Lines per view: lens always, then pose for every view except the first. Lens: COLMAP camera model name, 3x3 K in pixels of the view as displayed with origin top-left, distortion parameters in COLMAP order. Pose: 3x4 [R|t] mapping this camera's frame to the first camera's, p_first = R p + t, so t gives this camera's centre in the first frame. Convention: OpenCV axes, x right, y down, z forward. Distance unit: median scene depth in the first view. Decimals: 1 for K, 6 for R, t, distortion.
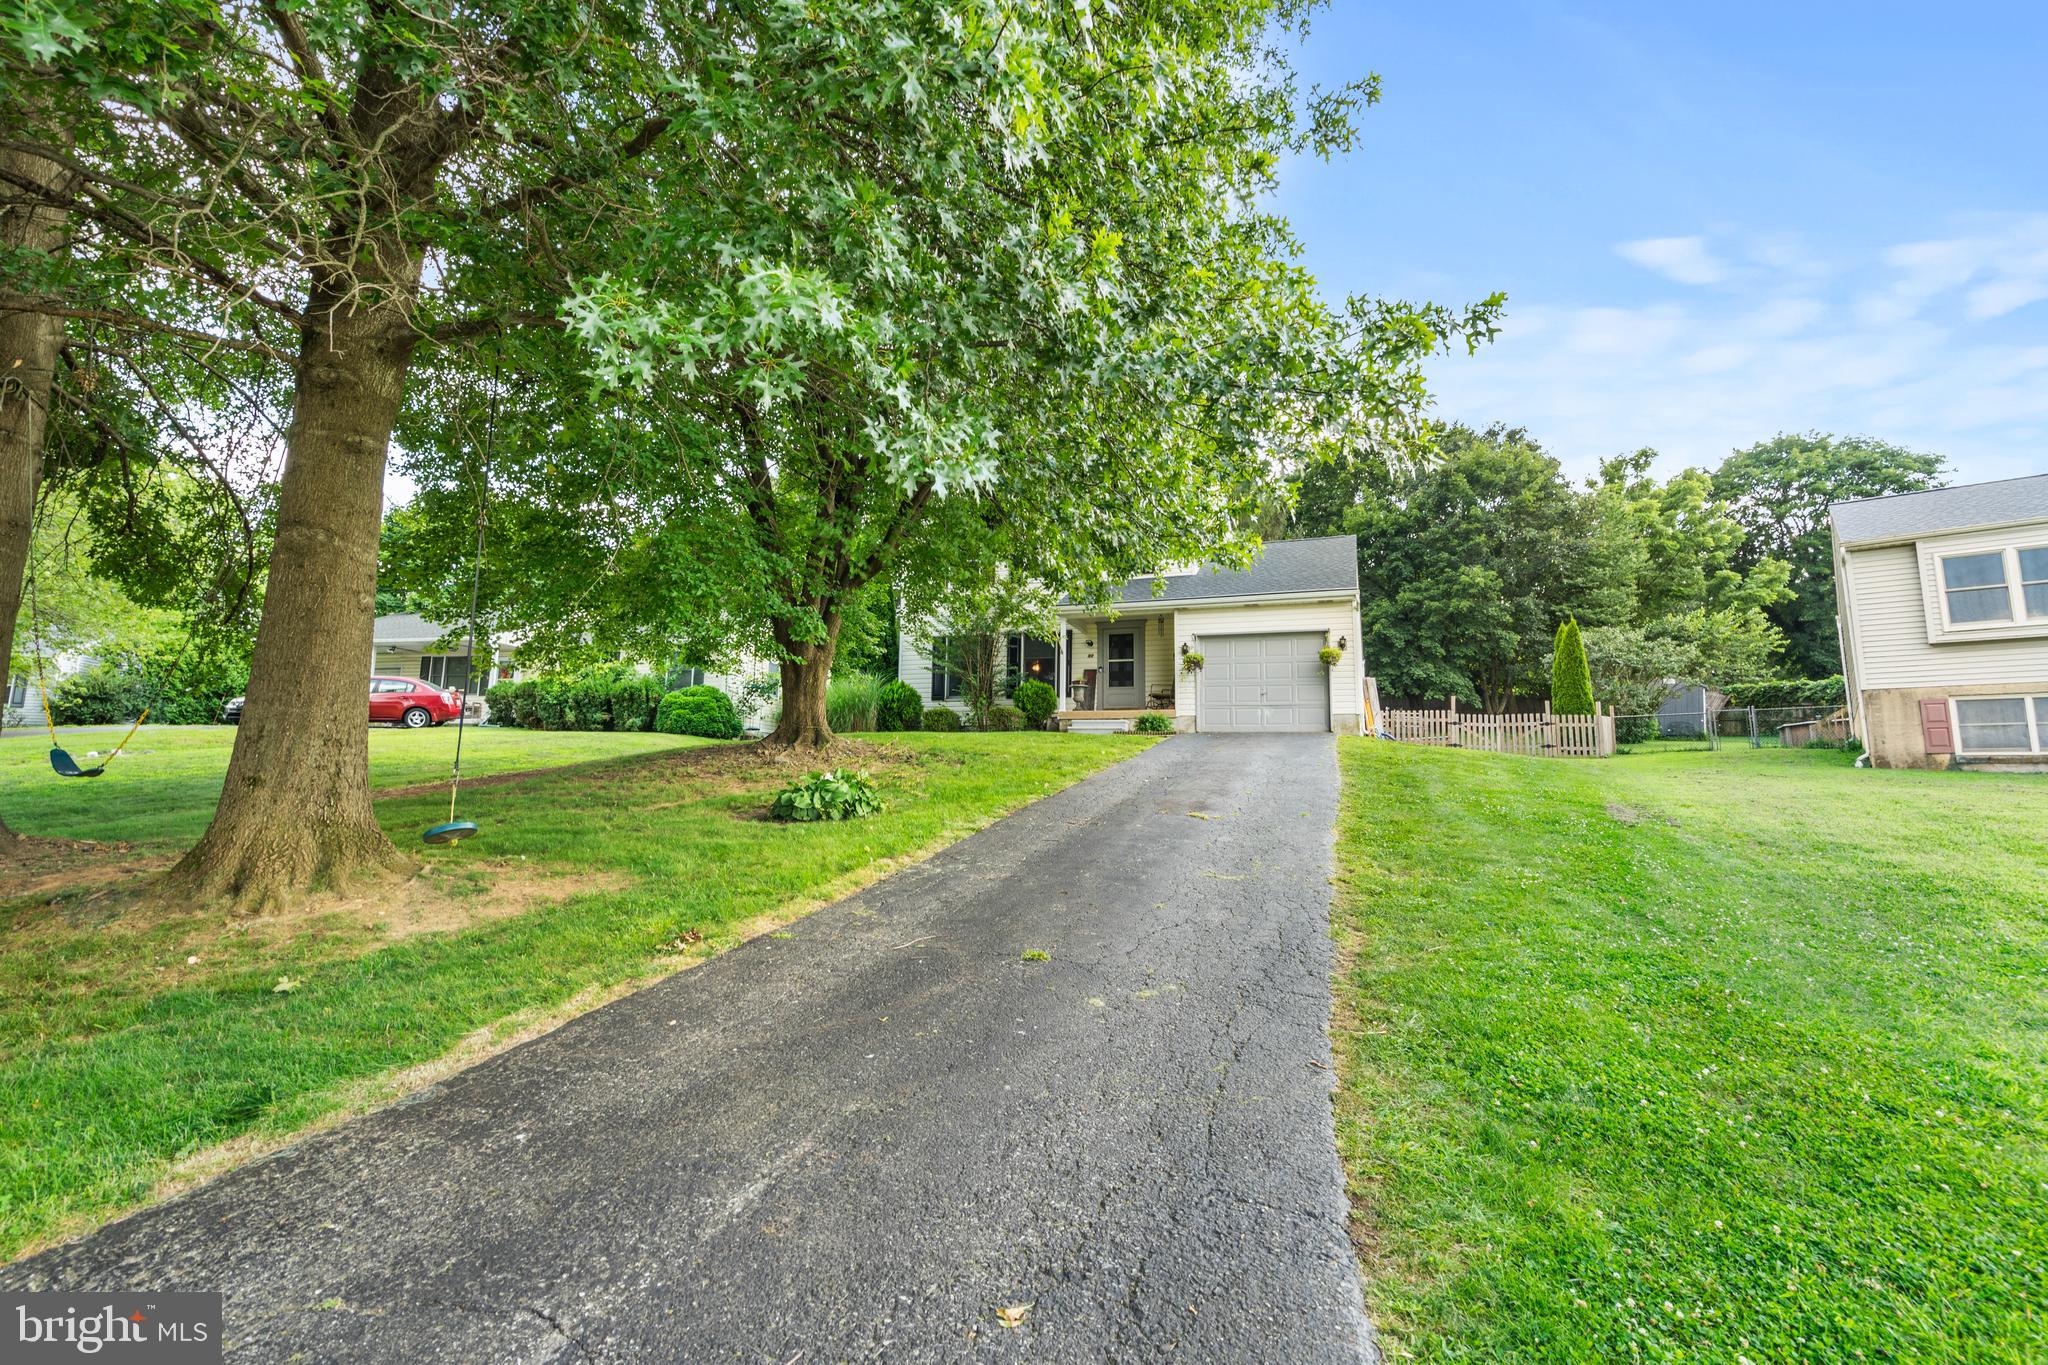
lens RADIAL K [[958.5, 0, 1016.2], [0, 958.5, 673.9], [0, 0, 1]] dist [-0.012916, -0.000152]
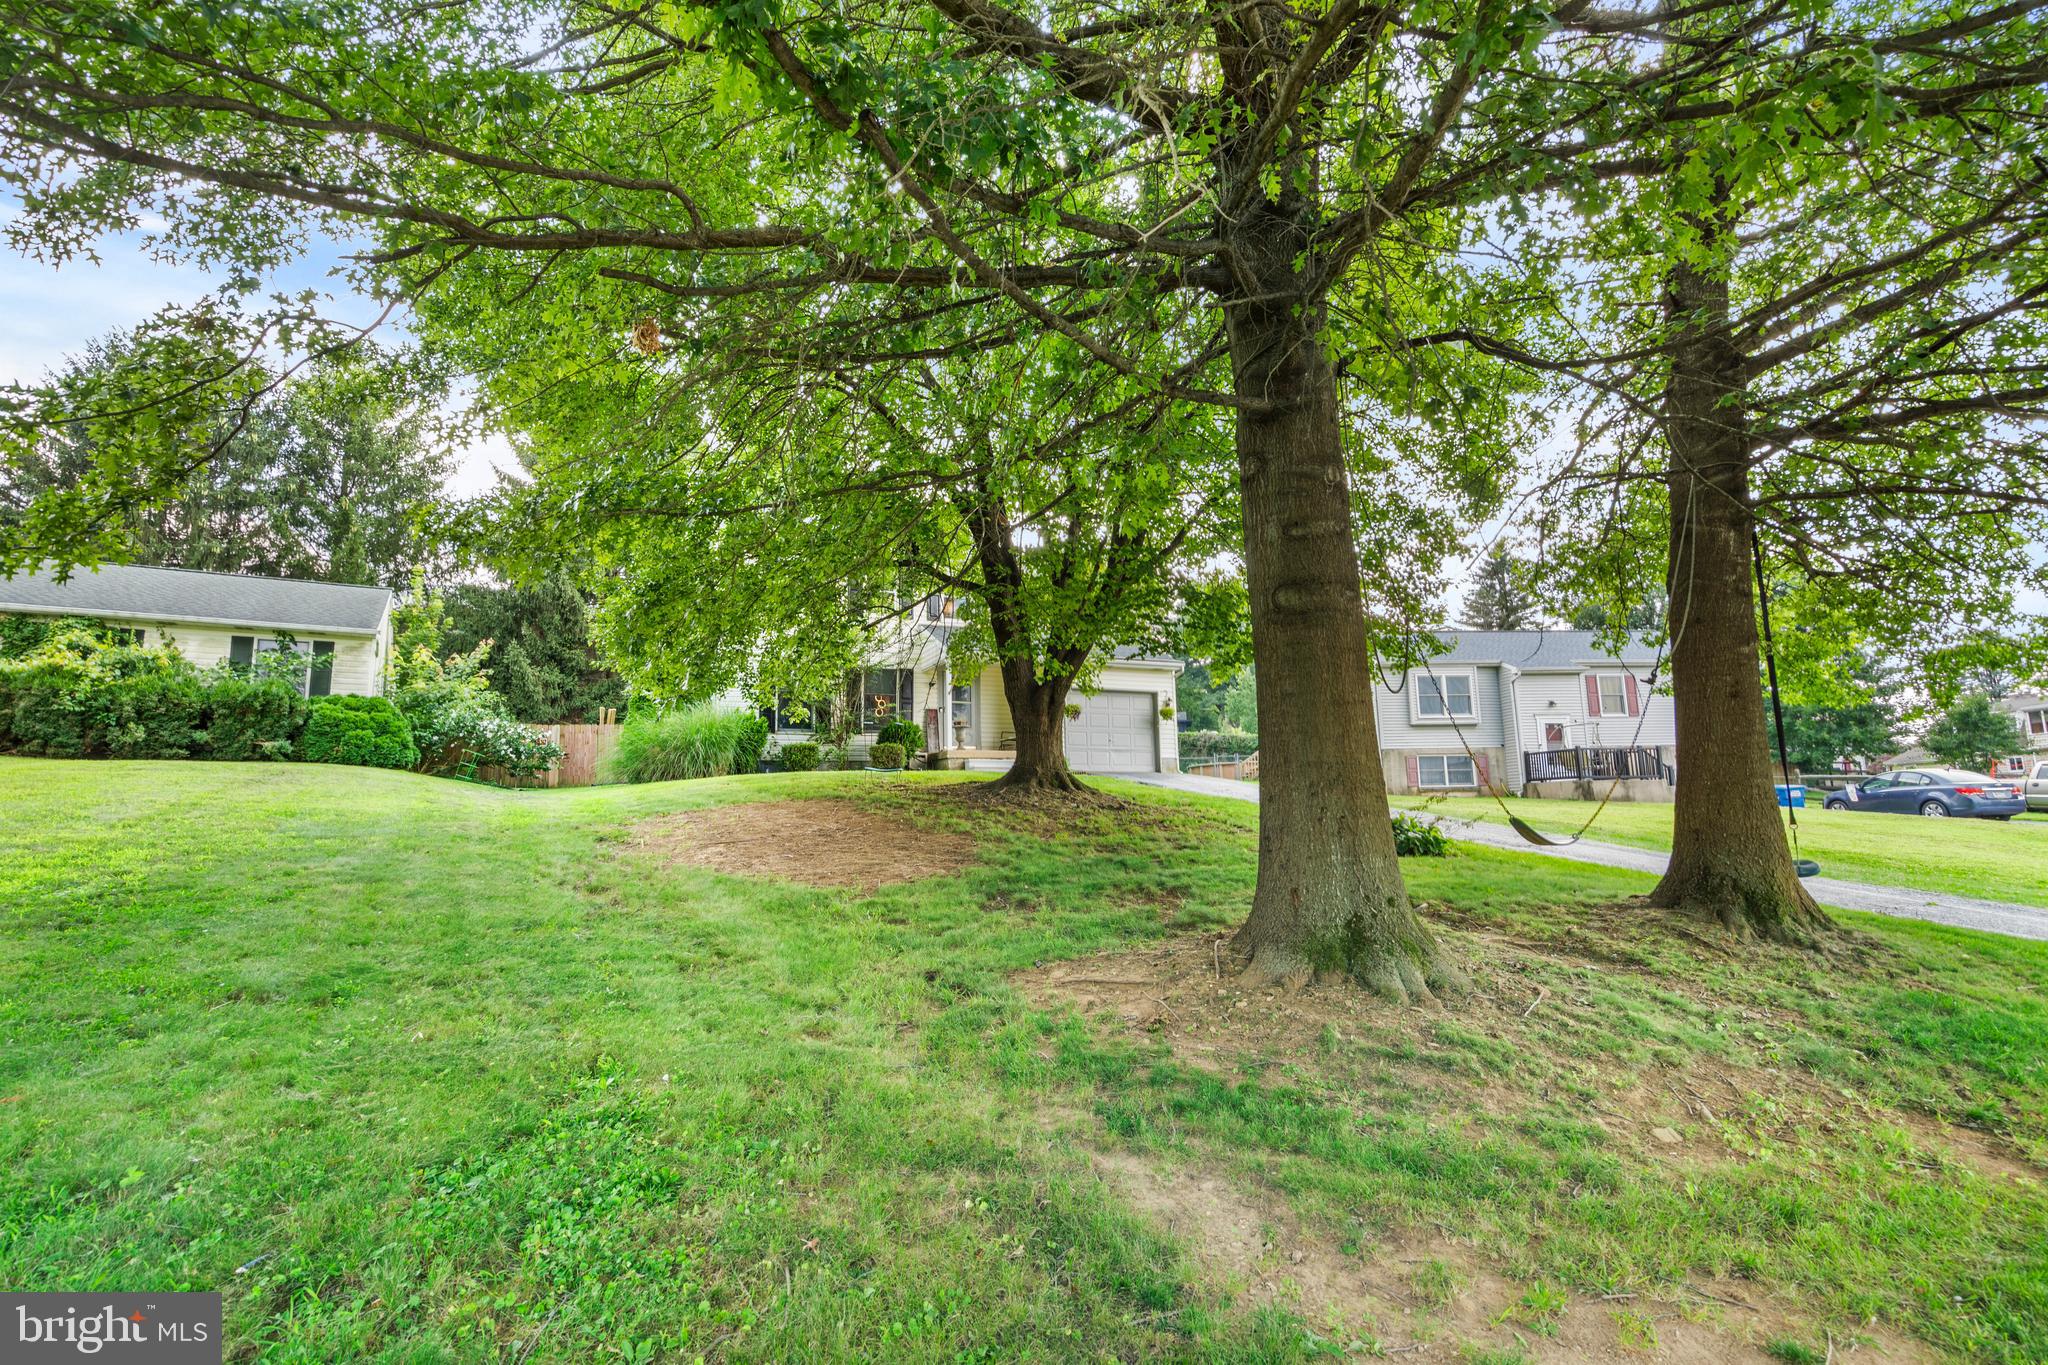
lens RADIAL K [[958.5, 0, 1016.2], [0, 958.5, 673.9], [0, 0, 1]] dist [-0.012916, -0.000152]
pose [[0.697597, 0.074376, 0.712620, -0.710456], [-0.059780, 0.997172, -0.045555, -0.000707], [-0.713992, -0.010822, 0.700070, 0.234712]]
